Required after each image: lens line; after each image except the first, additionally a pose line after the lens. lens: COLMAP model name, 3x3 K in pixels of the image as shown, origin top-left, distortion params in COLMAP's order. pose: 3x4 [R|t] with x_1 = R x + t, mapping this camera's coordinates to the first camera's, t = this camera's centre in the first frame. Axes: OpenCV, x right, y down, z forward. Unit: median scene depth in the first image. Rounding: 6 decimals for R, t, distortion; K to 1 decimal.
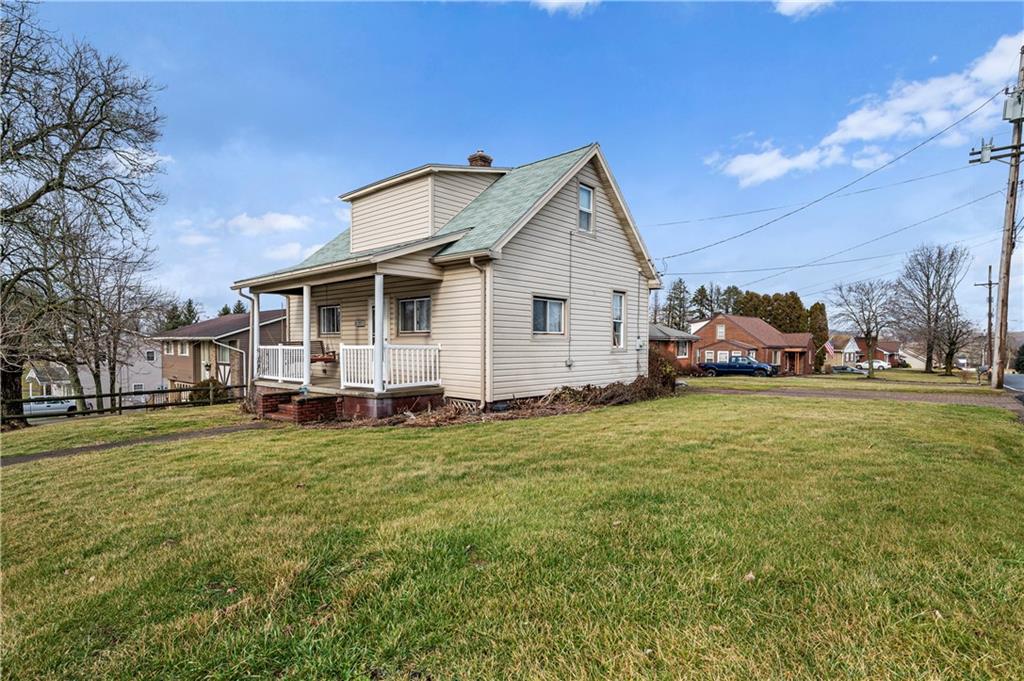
lens RADIAL K [[521.7, 0, 512.0], [0, 521.7, 340.5], [0, 0, 1]] dist [-0.000068, -0.000013]
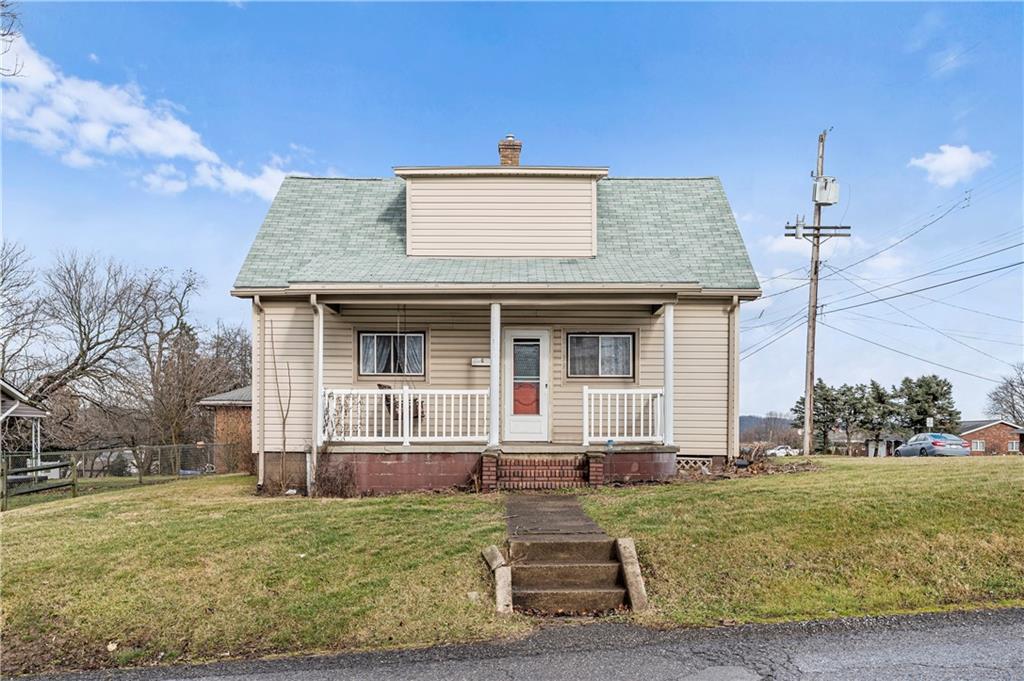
lens RADIAL K [[924.3, 0, 512.0], [0, 924.3, 340.5], [0, 0, 1]] dist [-0.002709, 0.006657]
pose [[0.744873, 0.067315, 0.663801, -1.118929], [-0.007763, 0.995705, -0.092261, 0.054814], [-0.667161, 0.063570, 0.742196, 0.046075]]
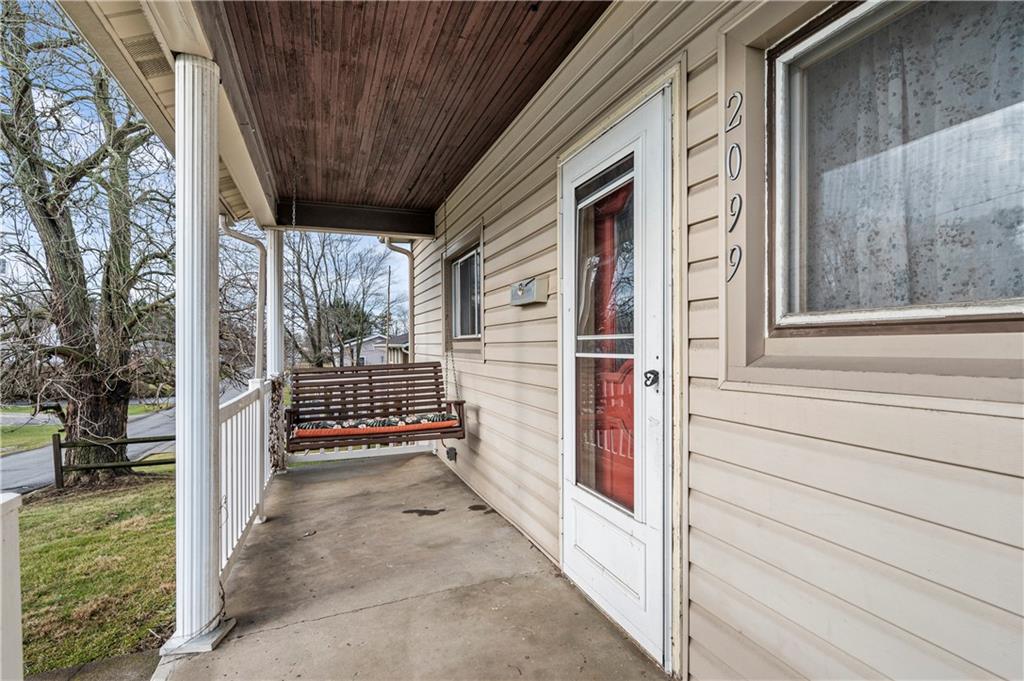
lens RADIAL K [[488.9, 0, 512.0], [0, 488.9, 340.5], [0, 0, 1]] dist [-0.000036, -0.000006]
pose [[0.892298, -0.006652, -0.451398, -0.207633], [0.003758, 0.999966, -0.007308, -0.010904], [0.451431, 0.004825, 0.892293, 0.828855]]
